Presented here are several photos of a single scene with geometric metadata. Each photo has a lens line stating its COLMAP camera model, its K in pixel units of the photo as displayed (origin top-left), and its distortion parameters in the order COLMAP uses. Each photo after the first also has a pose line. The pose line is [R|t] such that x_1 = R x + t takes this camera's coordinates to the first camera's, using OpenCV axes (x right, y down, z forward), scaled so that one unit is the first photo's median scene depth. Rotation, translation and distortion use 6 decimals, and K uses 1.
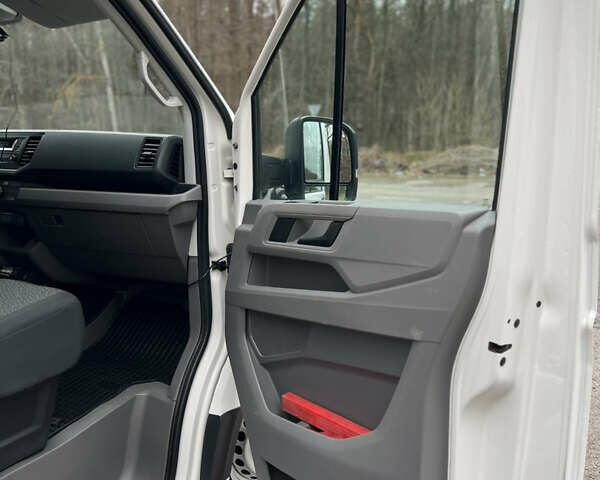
lens RADIAL K [[596.5, 0, 300.0], [0, 596.5, 240.0], [0, 0, 1]] dist [0.094064, -0.155789]
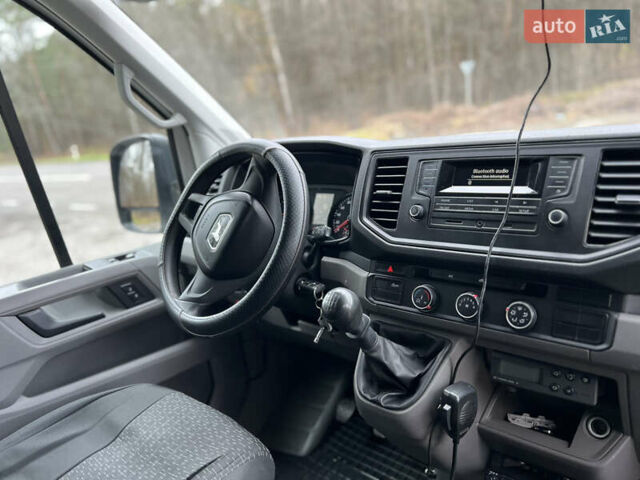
lens RADIAL K [[482.1, 0, 320.0], [0, 482.1, 240.0], [0, 0, 1]] dist [0.044843, -0.048217]
pose [[0.970287, -0.063246, -0.233543, -0.550008], [0.087692, 0.991529, 0.095815, -0.164126], [0.225504, -0.113448, 0.967614, 0.708052]]
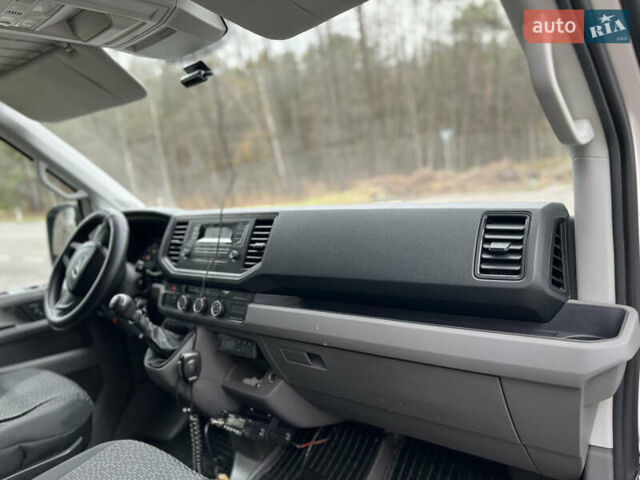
lens RADIAL K [[482.1, 0, 320.0], [0, 482.1, 240.0], [0, 0, 1]] dist [0.044843, -0.048217]
pose [[0.972263, -0.080820, -0.219485, -0.272976], [0.077149, 0.996700, -0.025257, -0.133342], [0.220802, 0.007624, 0.975289, 0.520895]]
